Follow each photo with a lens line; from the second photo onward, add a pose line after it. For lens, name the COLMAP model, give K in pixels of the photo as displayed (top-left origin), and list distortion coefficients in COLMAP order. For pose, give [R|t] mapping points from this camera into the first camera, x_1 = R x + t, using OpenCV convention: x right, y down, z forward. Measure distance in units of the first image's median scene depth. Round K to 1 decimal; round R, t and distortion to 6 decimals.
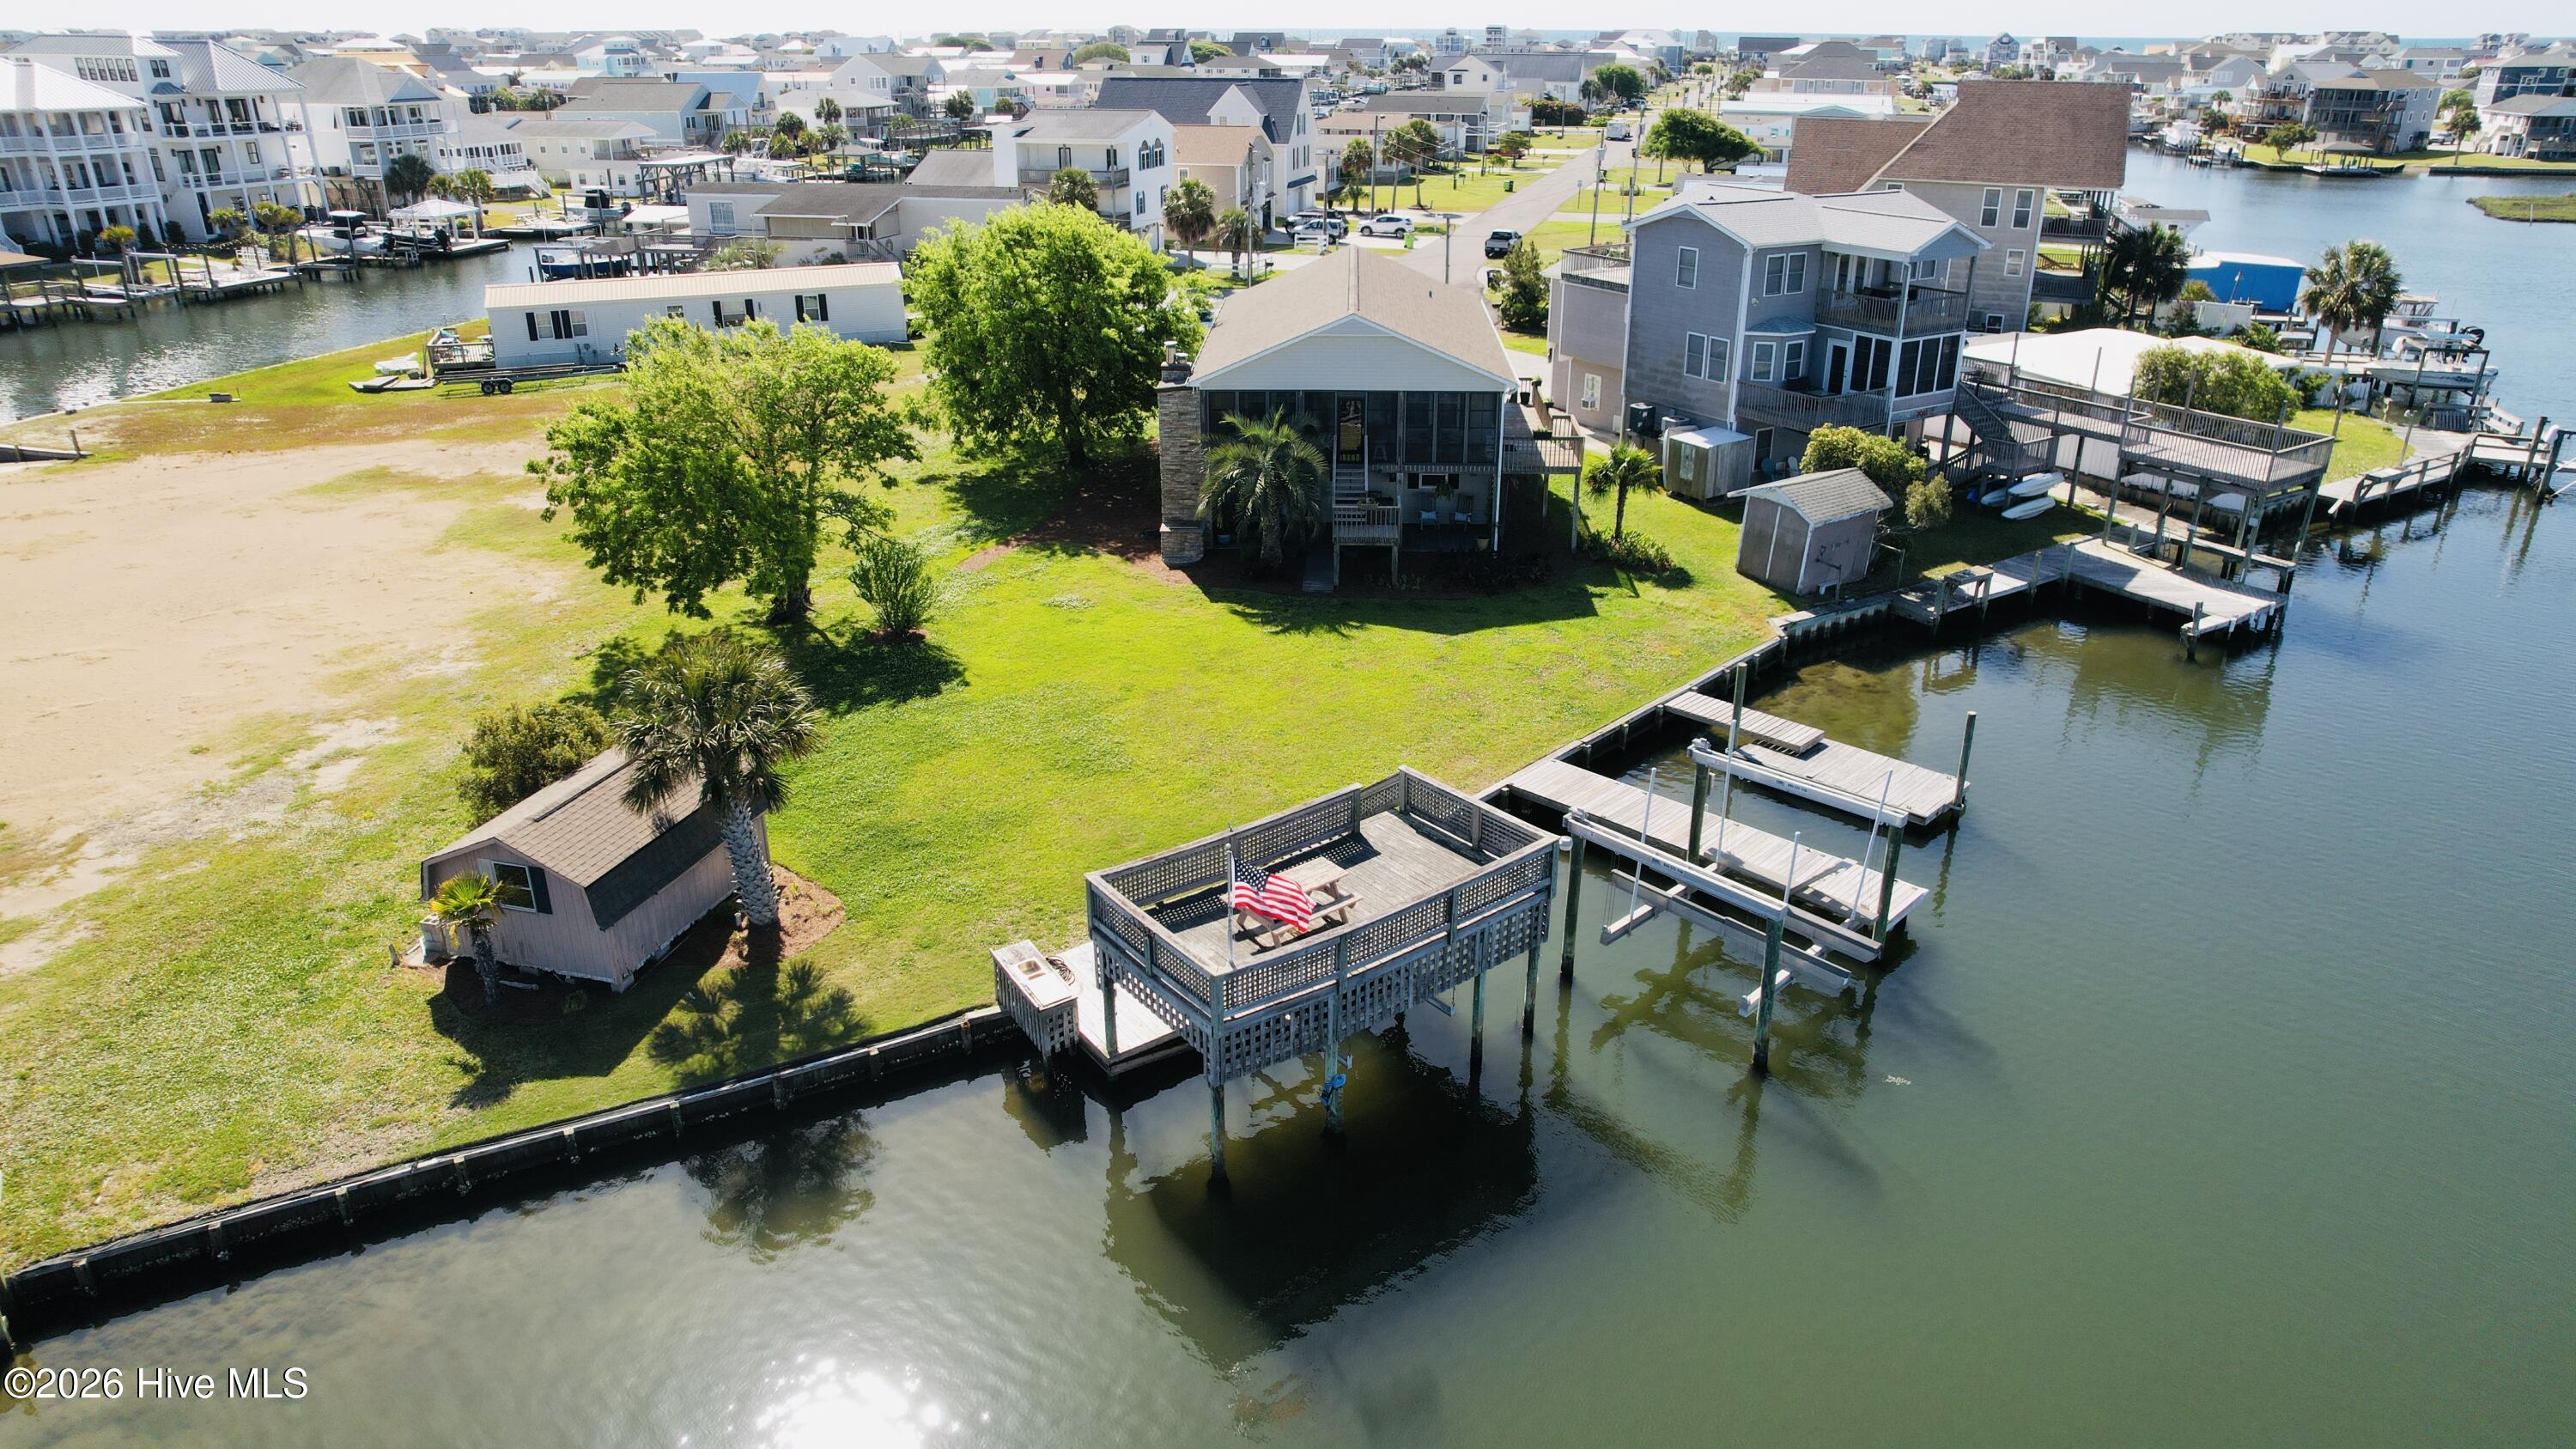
lens RADIAL K [[1662.4, 0, 1303.7], [0, 1662.4, 733.1], [0, 0, 1]] dist [-0.085035, 0.076859]
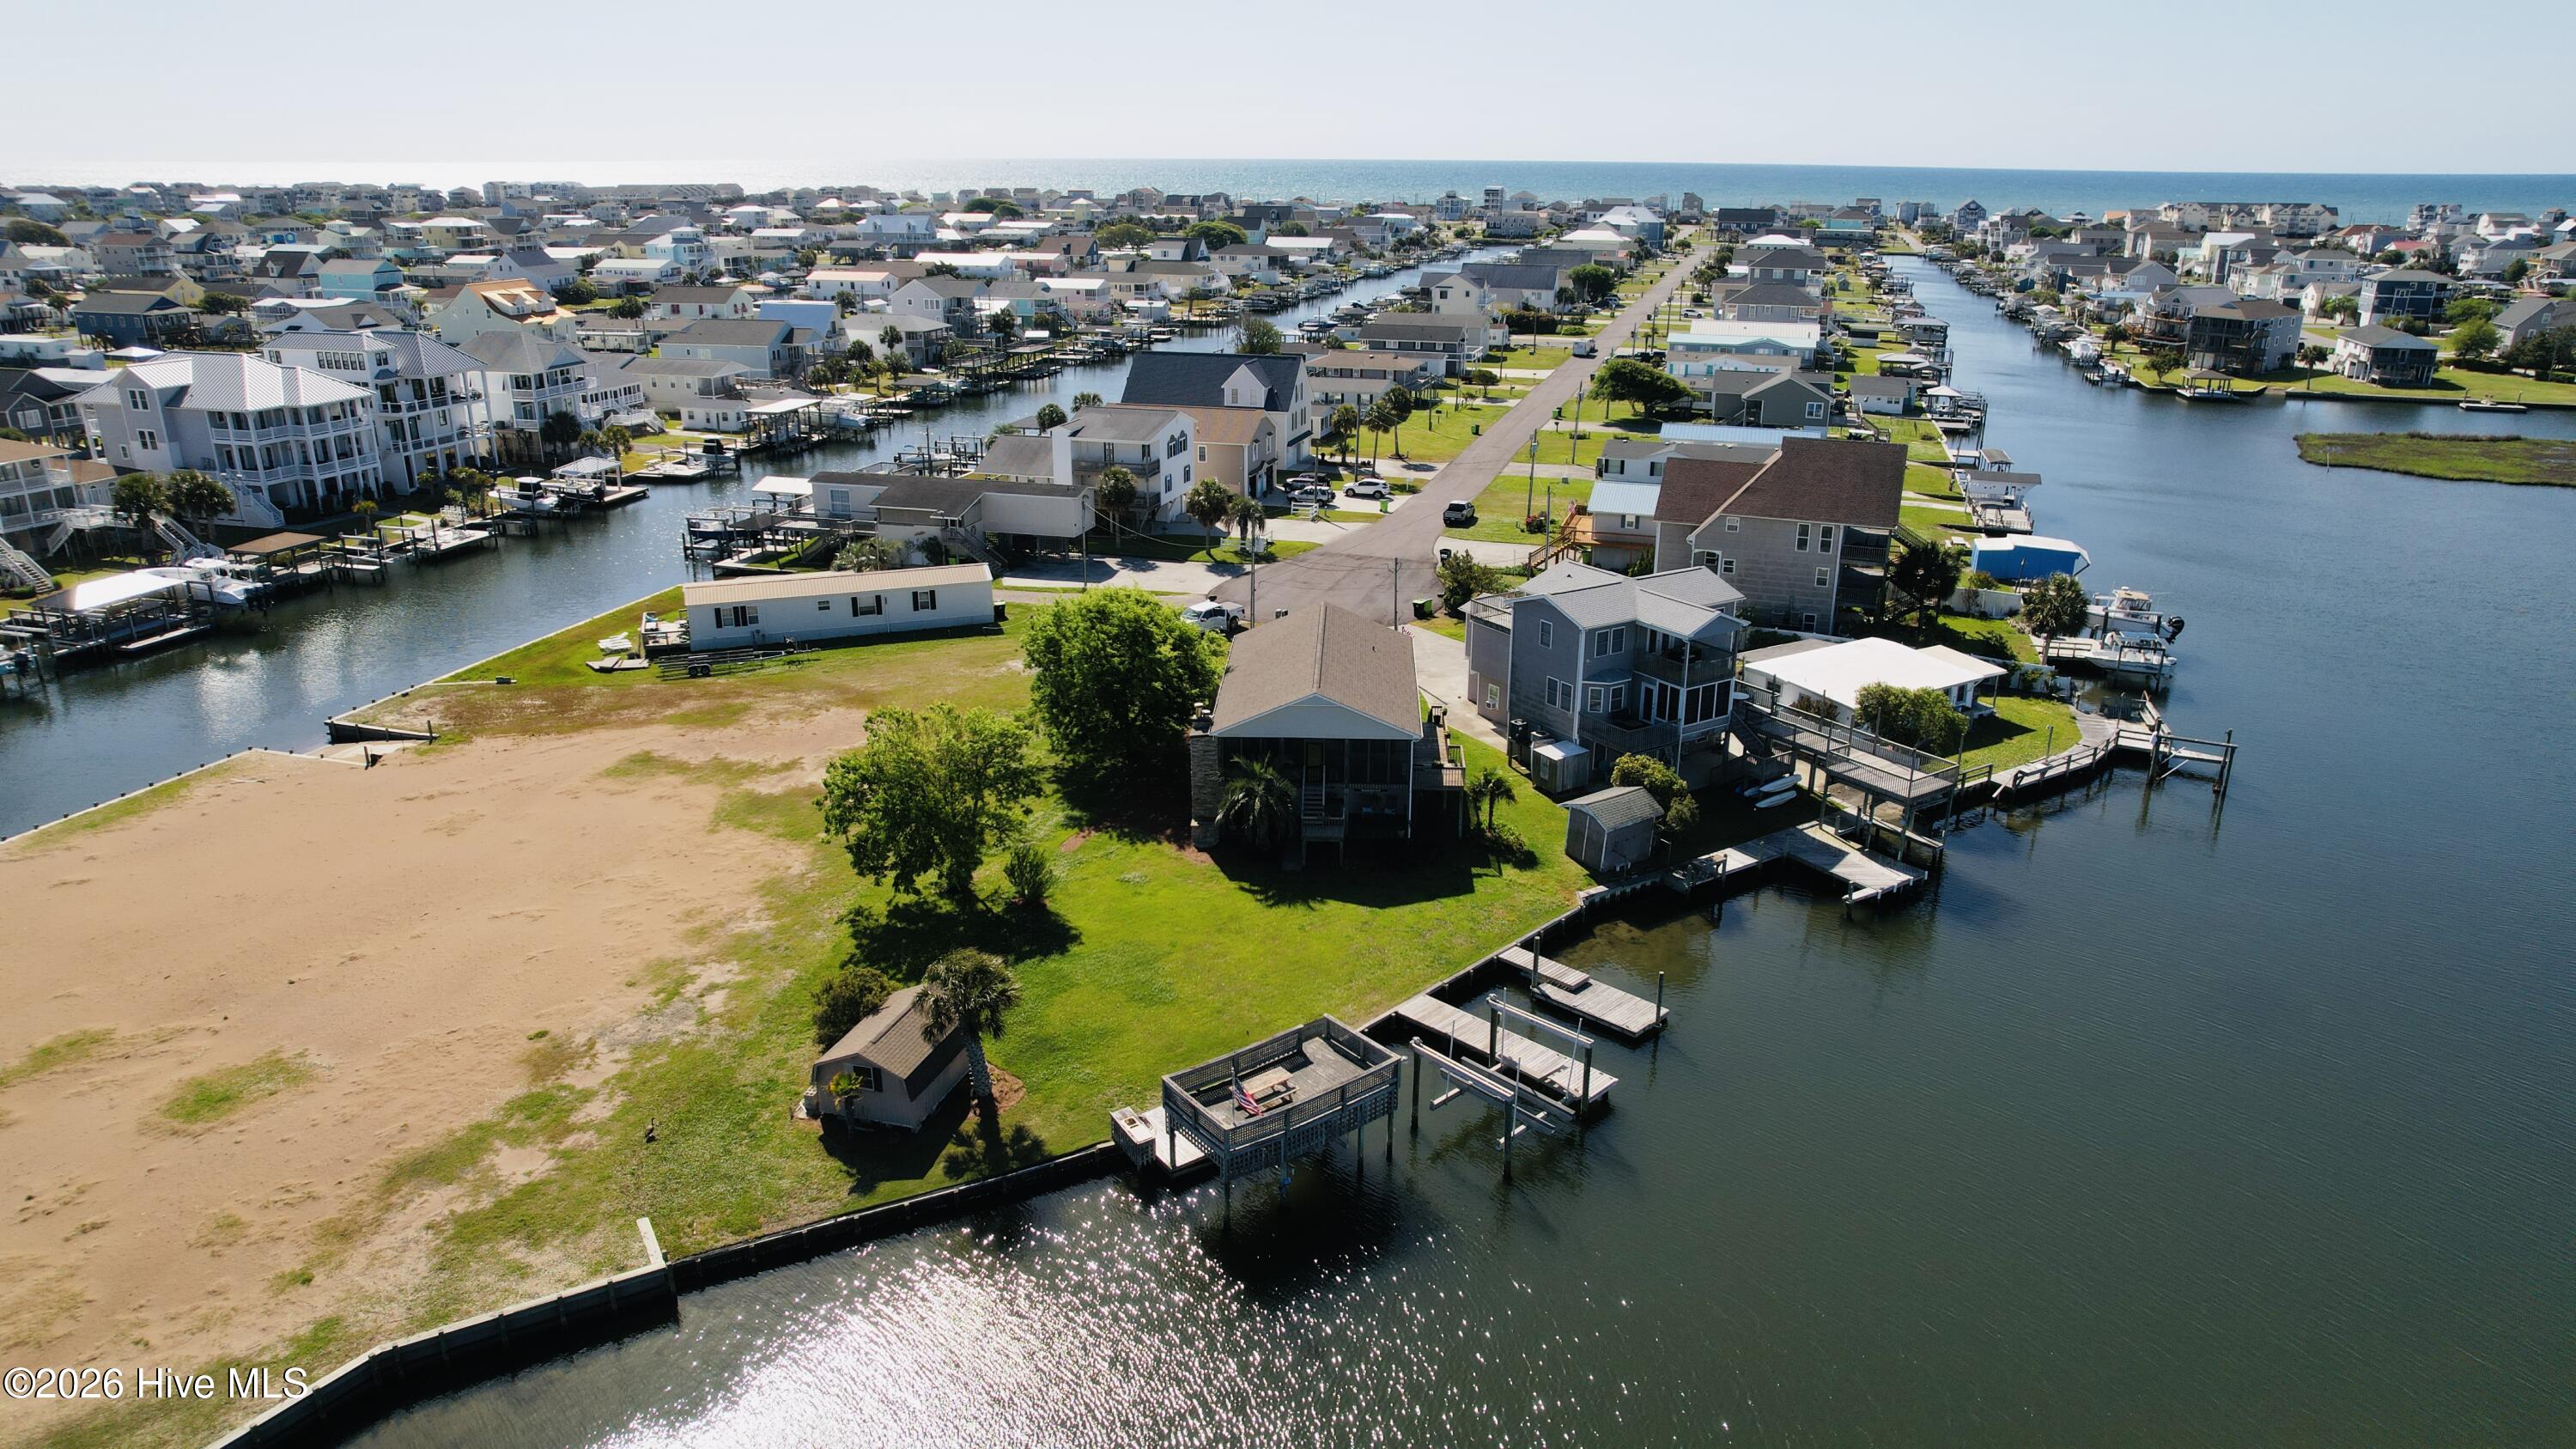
lens RADIAL K [[1662.4, 0, 1303.7], [0, 1662.4, 733.1], [0, 0, 1]] dist [-0.085035, 0.076859]
pose [[0.999975, 0.004976, -0.005024, 0.024805], [-0.005308, 0.997654, -0.068253, -0.099546], [0.004672, 0.068278, 0.997655, -0.527982]]
